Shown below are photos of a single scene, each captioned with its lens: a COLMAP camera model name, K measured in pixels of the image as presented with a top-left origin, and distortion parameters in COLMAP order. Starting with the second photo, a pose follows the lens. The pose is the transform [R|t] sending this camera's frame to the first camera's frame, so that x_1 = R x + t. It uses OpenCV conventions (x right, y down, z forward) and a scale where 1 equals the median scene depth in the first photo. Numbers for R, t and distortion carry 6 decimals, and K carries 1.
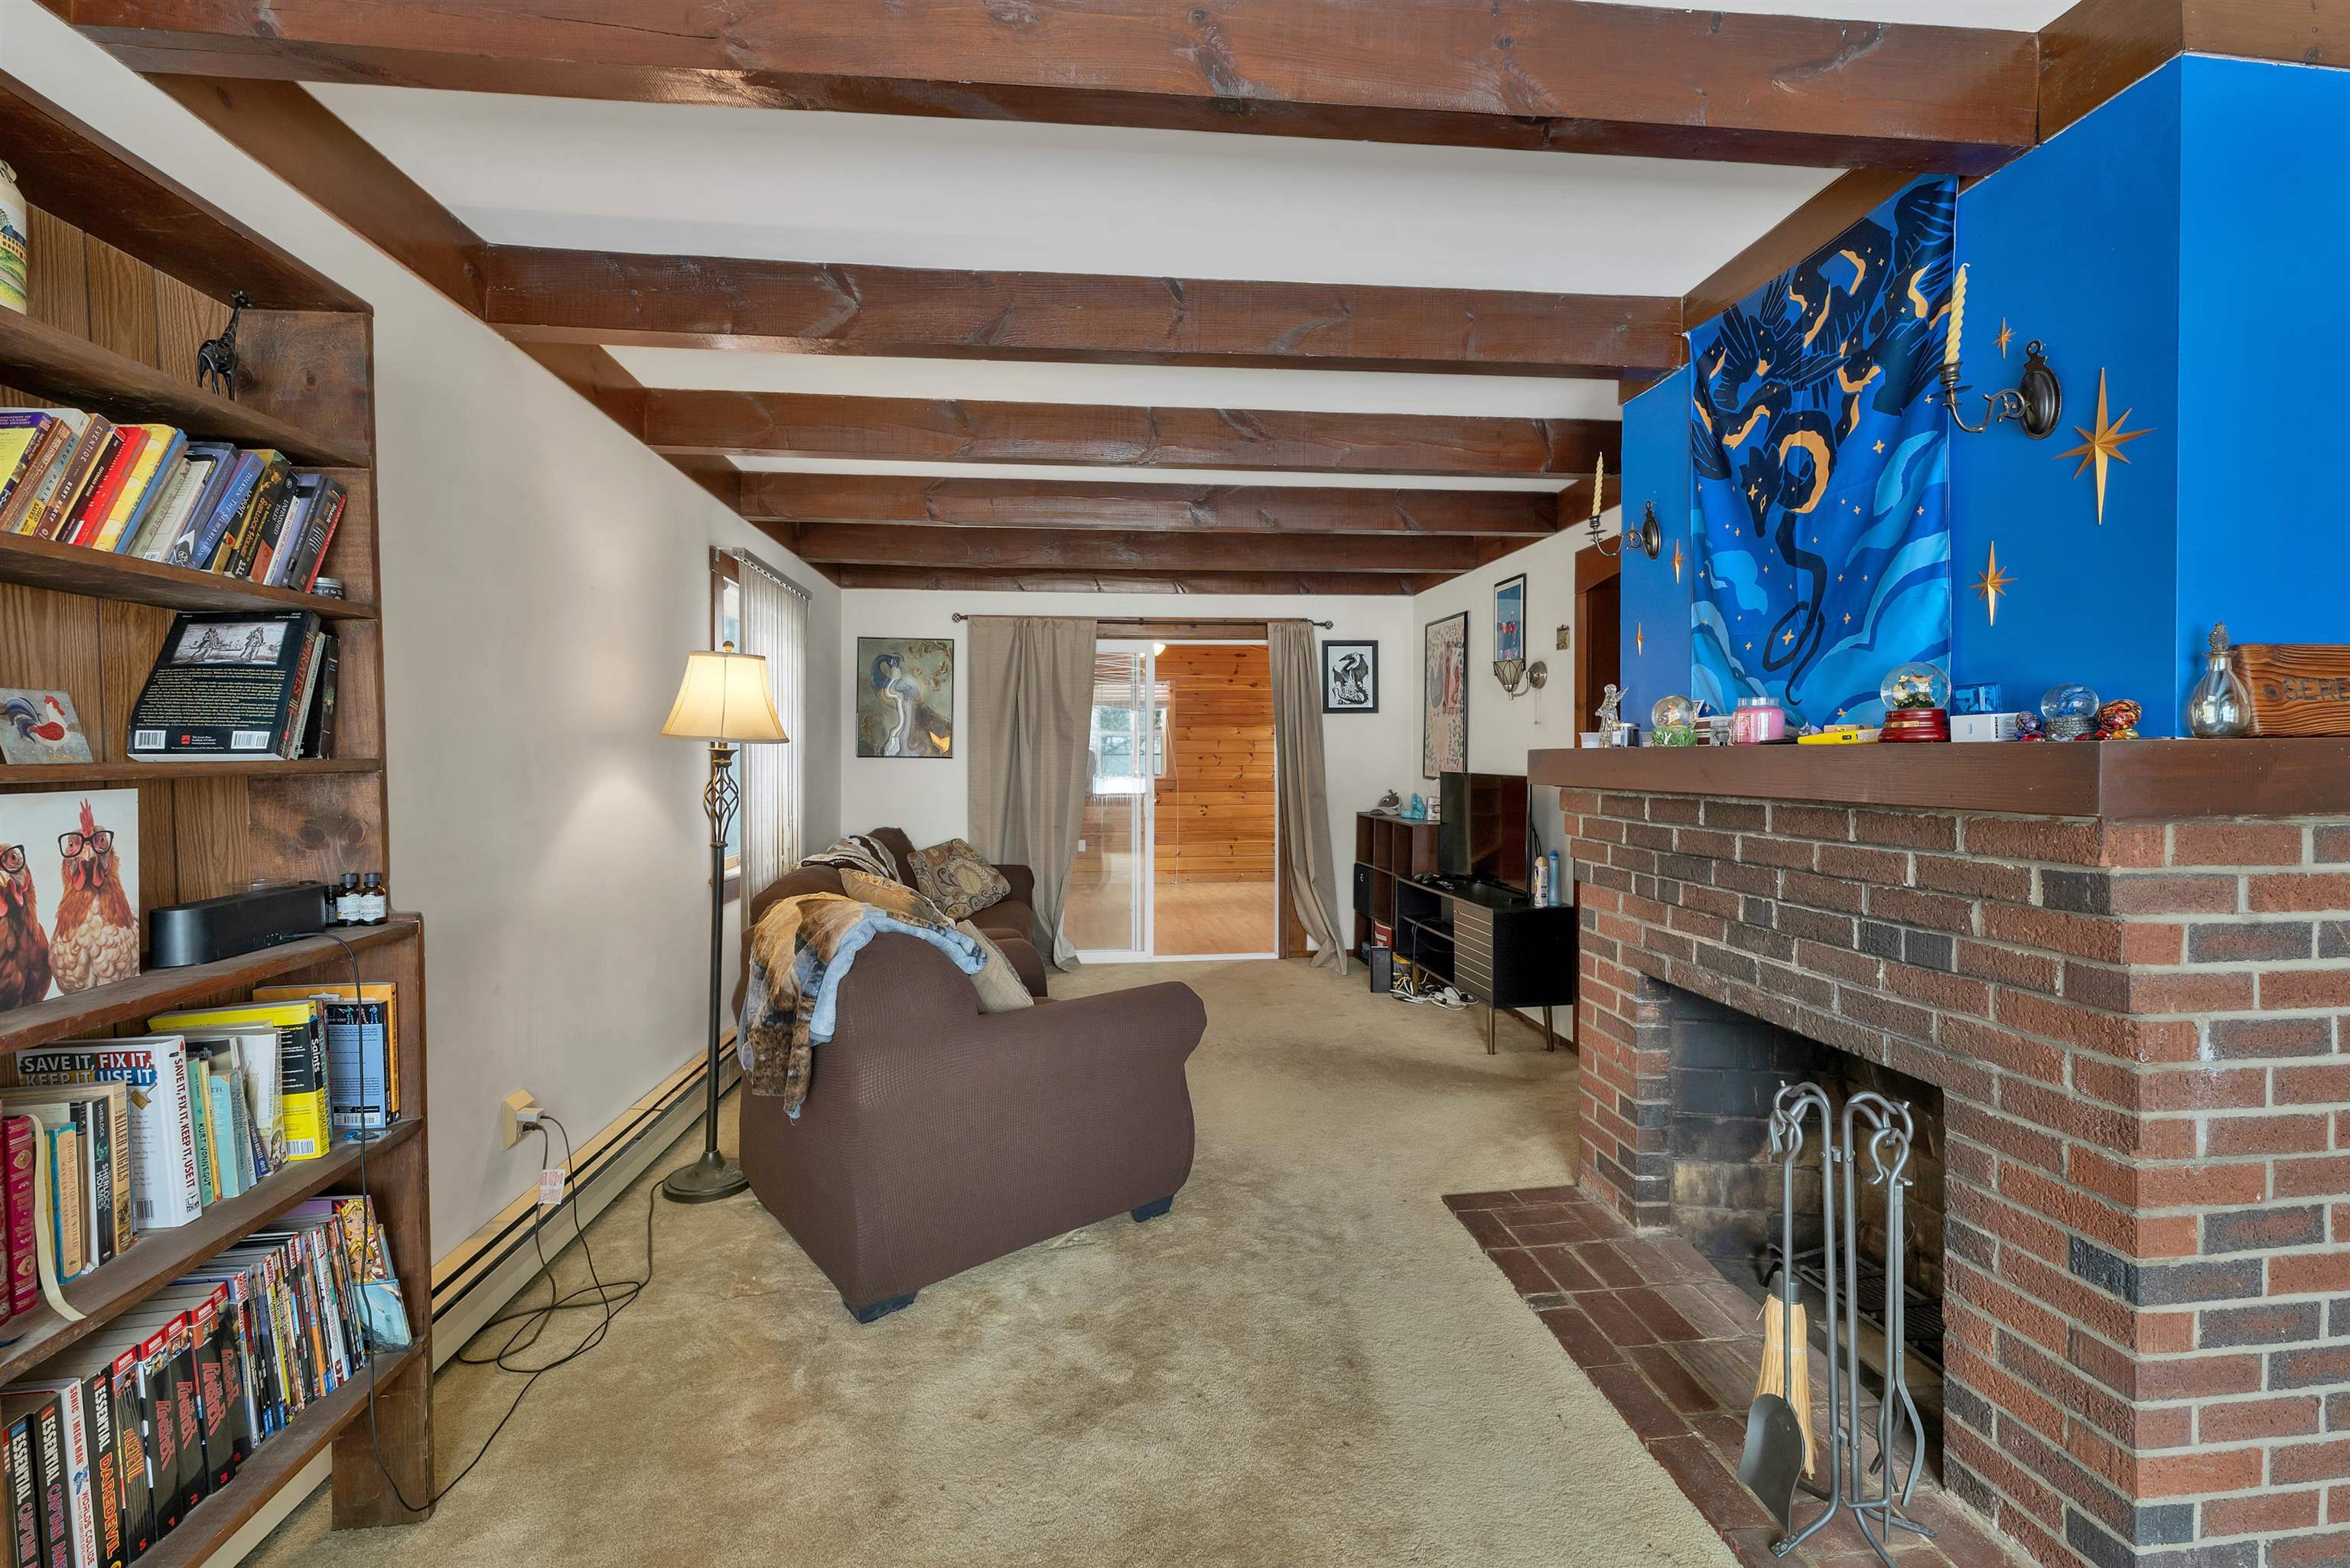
lens RADIAL K [[967.0, 0, 1175.8], [0, 967.0, 766.0], [0, 0, 1]] dist [-0.002809, -0.000158]
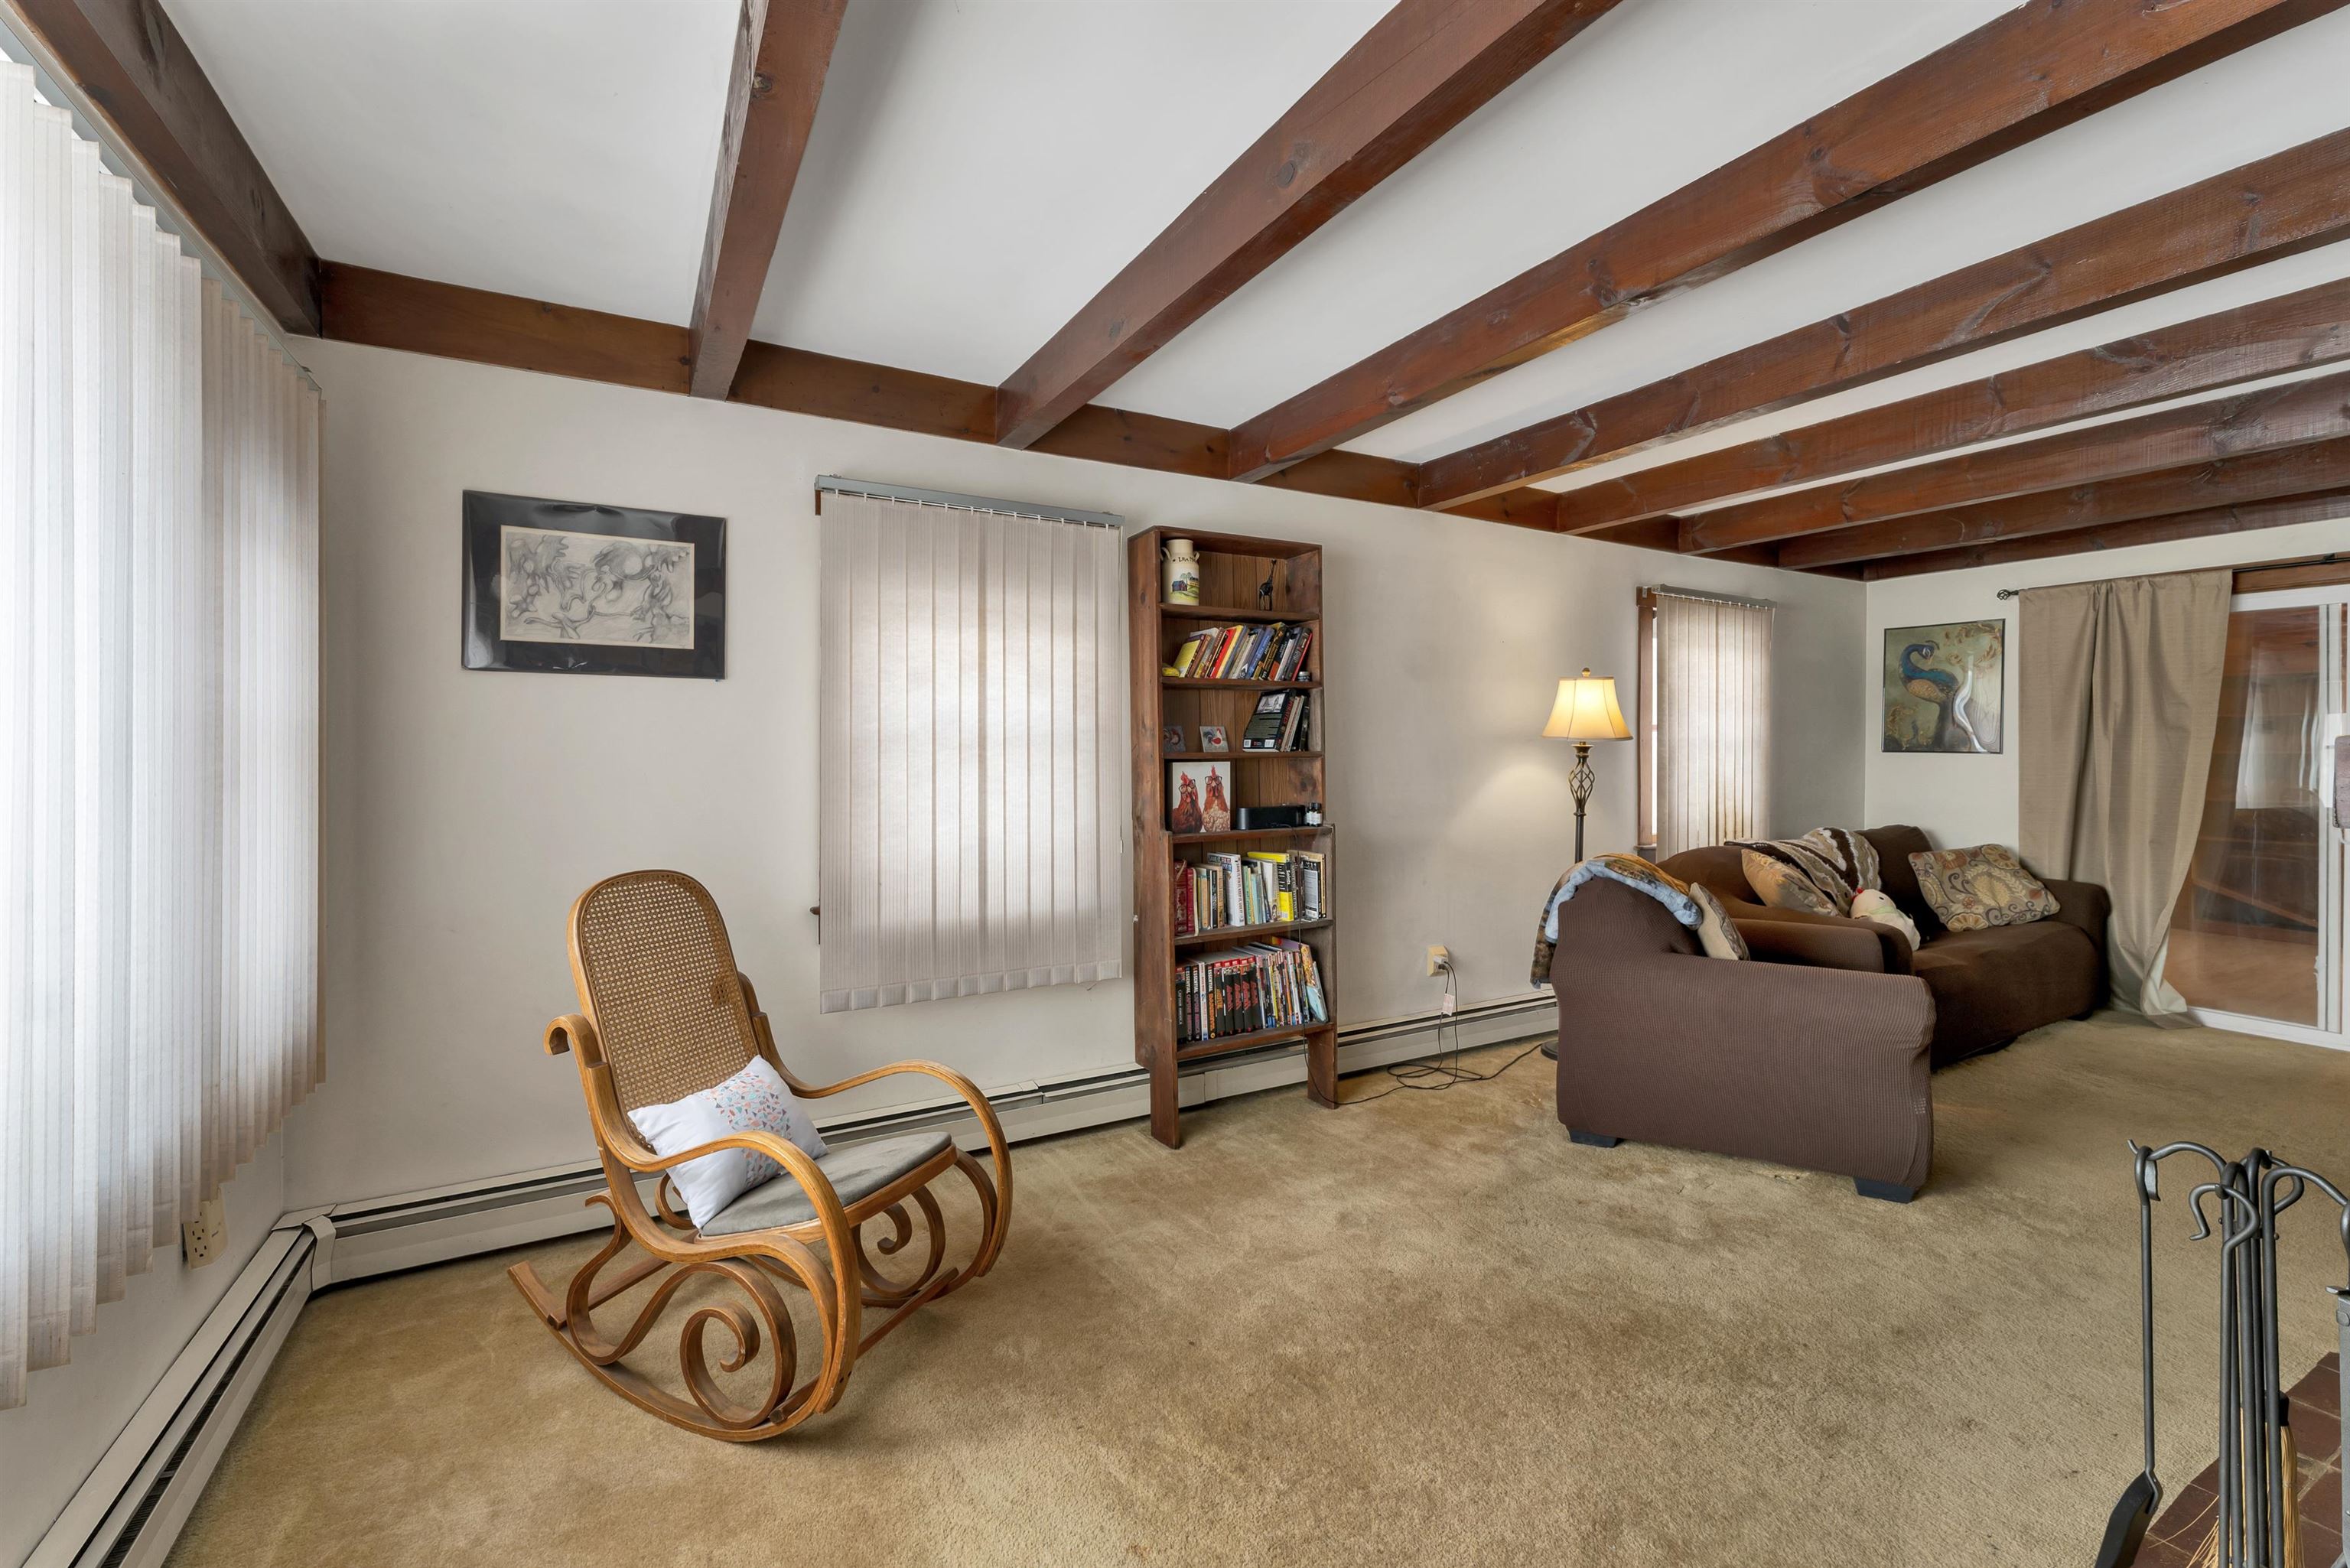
lens RADIAL K [[967.0, 0, 1169.7], [0, 967.0, 763.7], [0, 0, 1]] dist [-0.002809, -0.000158]
pose [[0.398315, 0.015979, -0.917109, 1.106978], [-0.011983, 0.999854, 0.012216, -0.001774], [0.917170, 0.006124, 0.398449, -0.199460]]
